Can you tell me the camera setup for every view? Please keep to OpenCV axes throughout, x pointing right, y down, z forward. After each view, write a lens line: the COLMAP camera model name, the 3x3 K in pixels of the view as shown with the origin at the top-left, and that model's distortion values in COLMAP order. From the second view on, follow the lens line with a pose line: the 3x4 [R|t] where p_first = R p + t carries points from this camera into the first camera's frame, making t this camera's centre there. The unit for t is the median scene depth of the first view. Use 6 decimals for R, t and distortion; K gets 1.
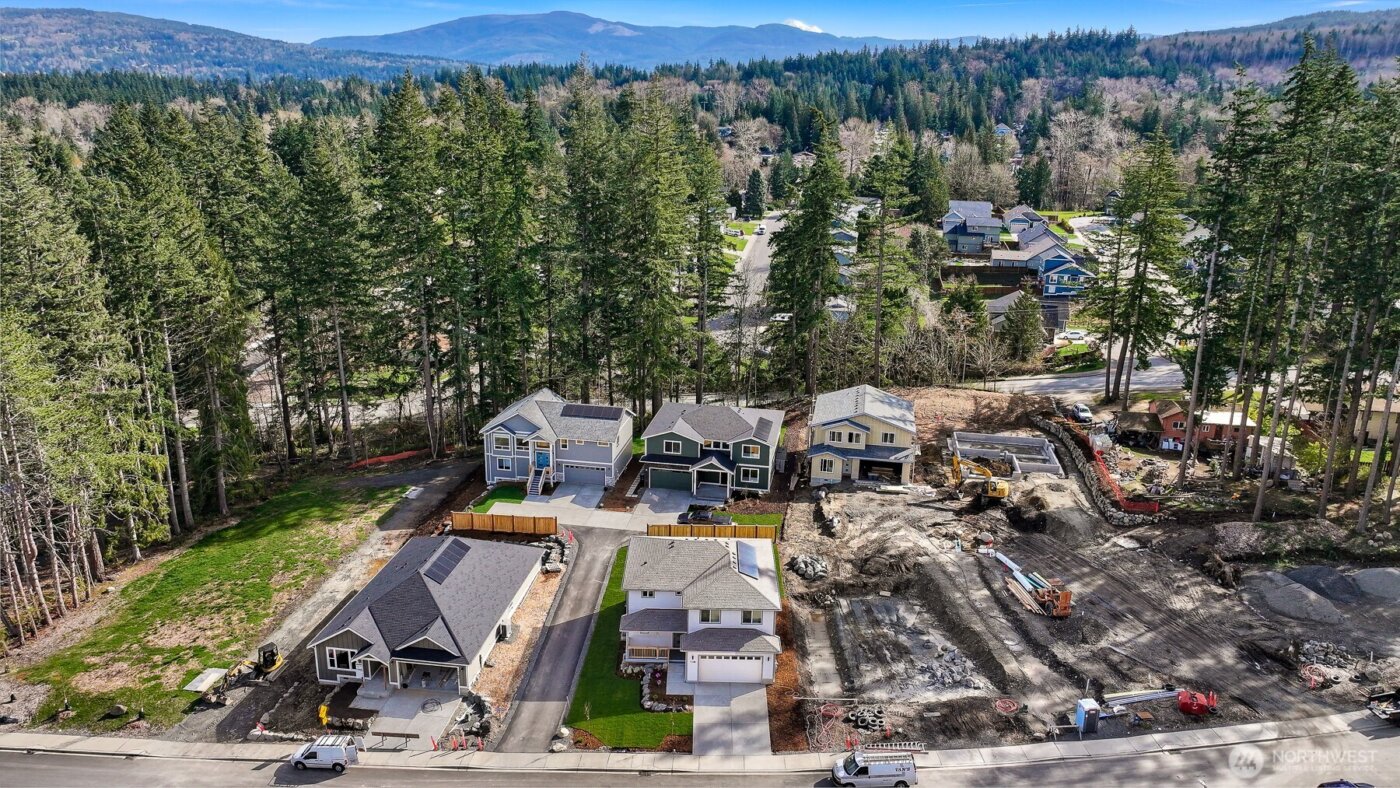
lens RADIAL K [[981.7, 0, 708.5], [0, 981.7, 389.4], [0, 0, 1]] dist [0.008313, 0.004856]
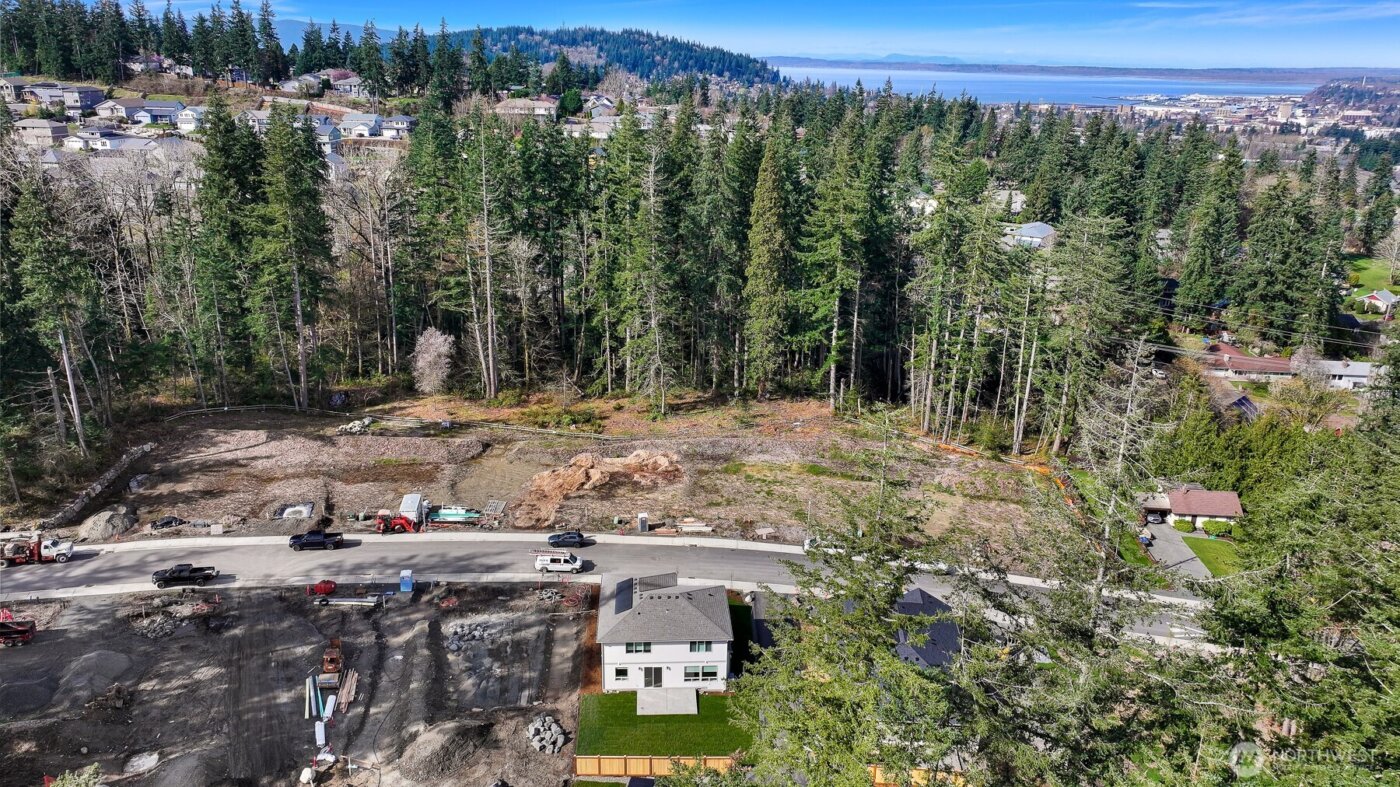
lens RADIAL K [[974.3, 0, 707.5], [0, 974.3, 397.2], [0, 0, 1]] dist [0.011304, 0.002337]
pose [[-0.997445, -0.016950, -0.069399, 0.019388], [-0.054490, 0.808744, 0.585631, -0.529383], [0.046199, 0.587916, -0.807602, 1.355481]]
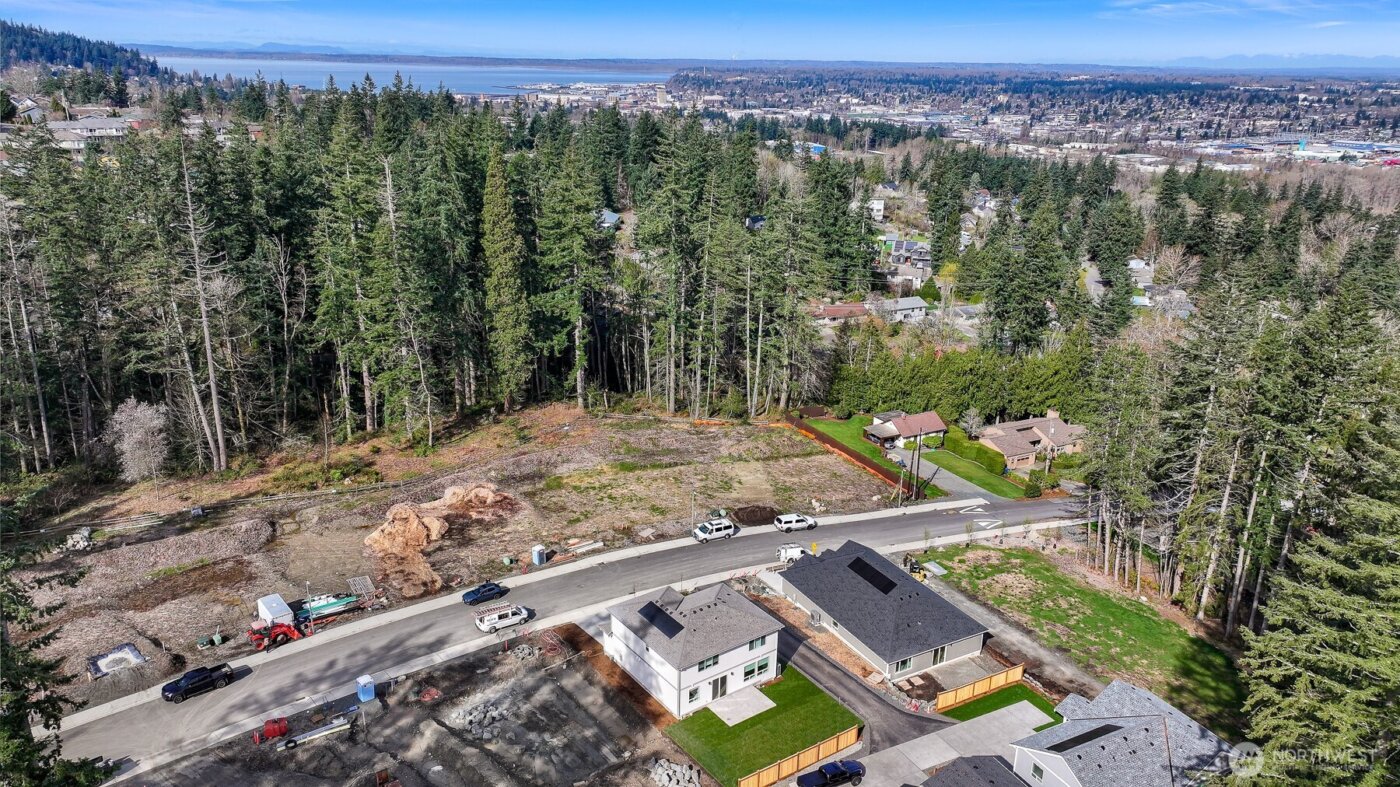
lens RADIAL K [[974.3, 0, 707.5], [0, 974.3, 397.2], [0, 0, 1]] dist [0.011304, 0.002337]
pose [[-0.806143, 0.159477, -0.569826, 0.451411], [-0.204376, 0.828691, 0.521059, -0.482790], [0.555306, 0.536506, -0.635450, 1.210502]]
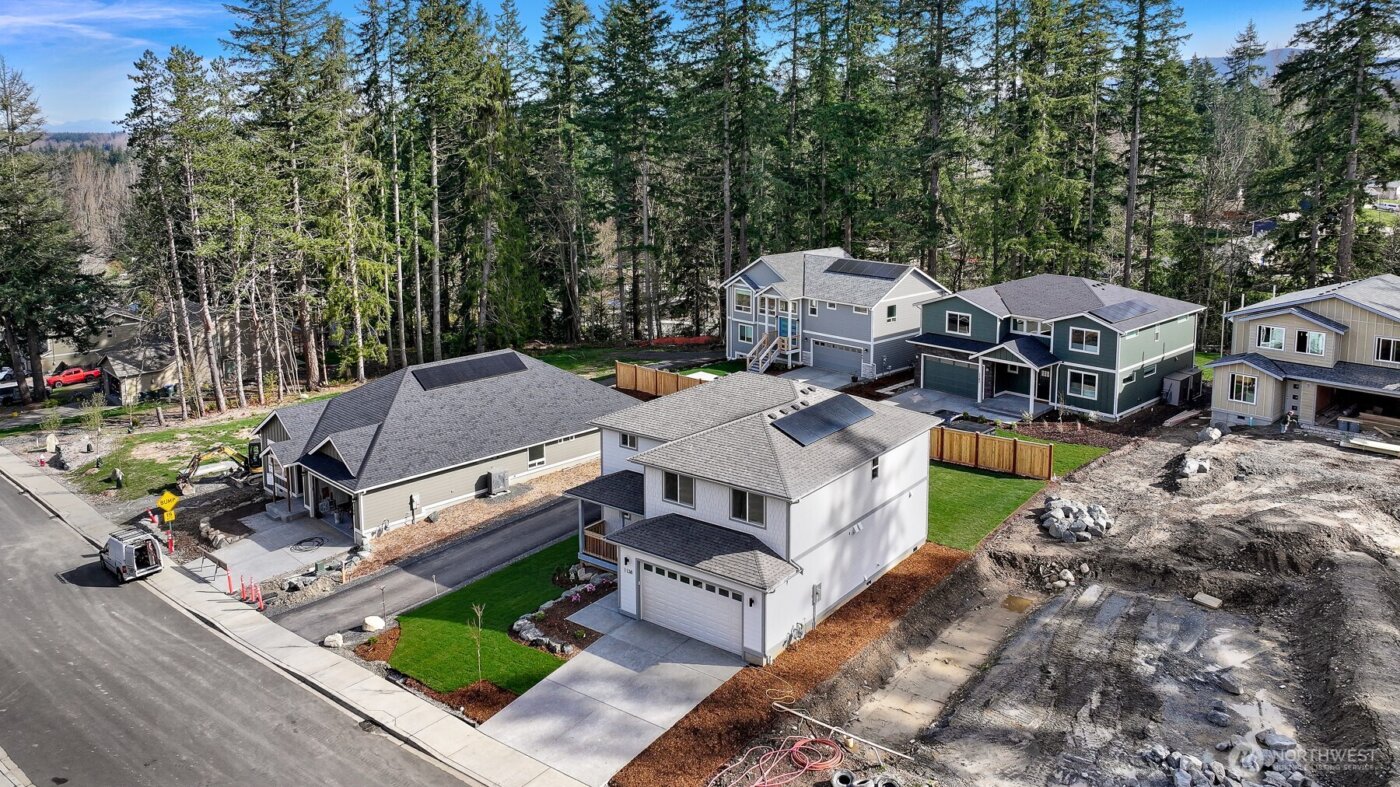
lens RADIAL K [[1009.5, 0, 718.0], [0, 1009.5, 287.0], [0, 0, 1]] dist [0.005459, 0.001791]
pose [[0.802506, 0.064756, -0.593120, 0.220178], [-0.154547, 0.982725, -0.101814, 0.126773], [0.576281, 0.173372, 0.798651, 0.415035]]
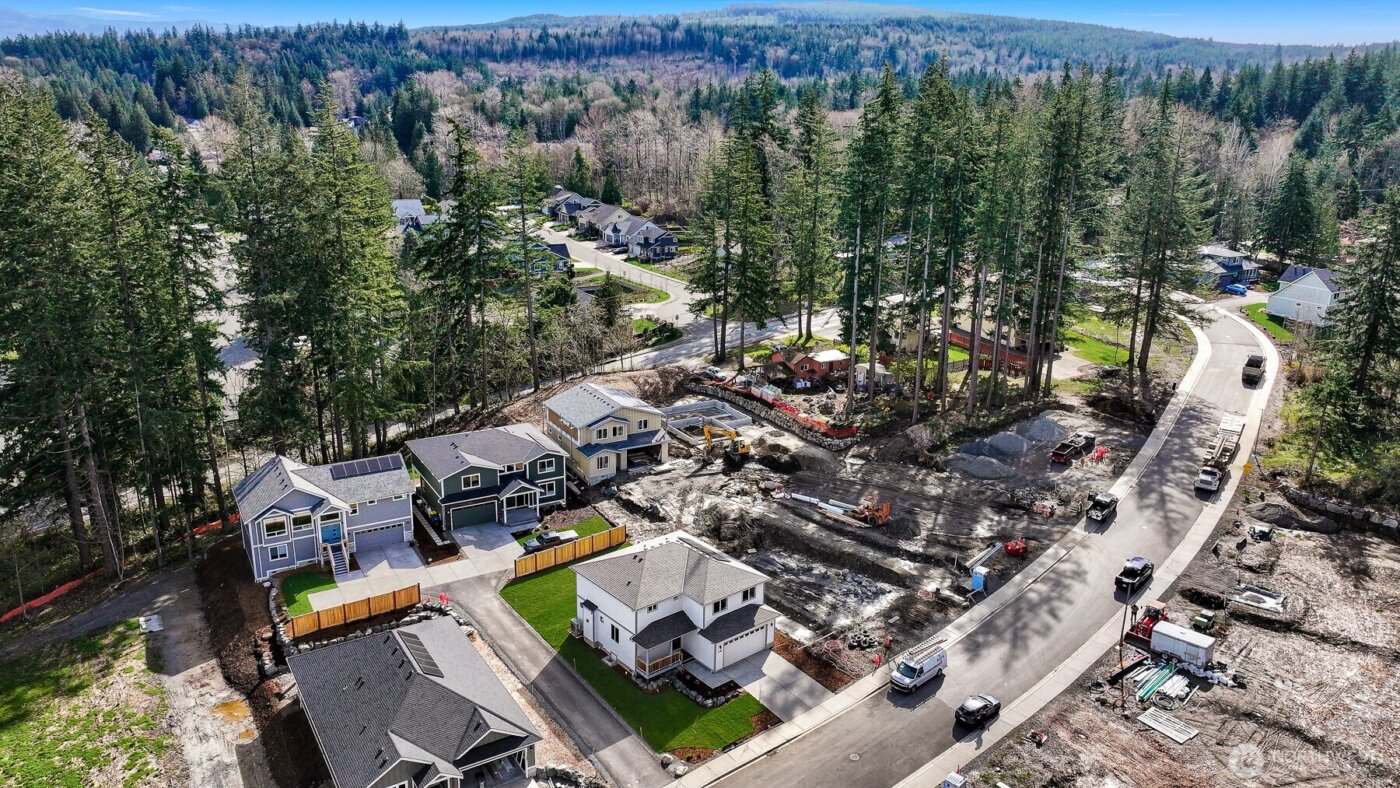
lens RADIAL K [[974.3, 0, 707.5], [0, 974.3, 397.7], [0, 0, 1]] dist [0.011304, 0.002337]
pose [[0.763855, -0.195738, 0.614989, -0.437324], [0.183789, 0.979417, 0.083451, -0.058921], [-0.618665, 0.049284, 0.784107, 0.113701]]
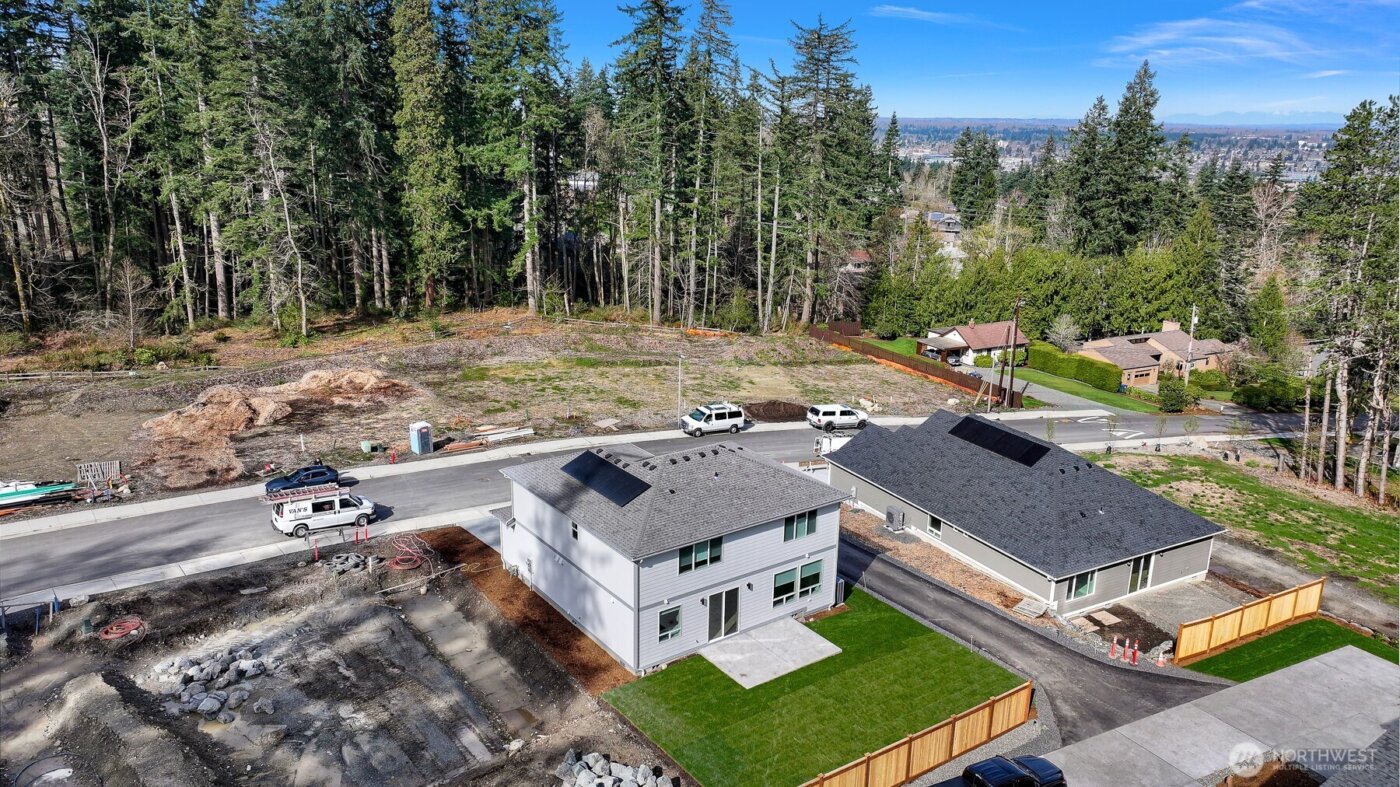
lens RADIAL K [[981.7, 0, 708.5], [0, 981.7, 388.9], [0, 0, 1]] dist [0.008313, 0.004856]
pose [[-0.805641, 0.124794, -0.579111, 0.233921], [-0.206079, 0.857466, 0.471469, -0.110861], [0.555404, 0.499178, -0.665092, 1.037754]]
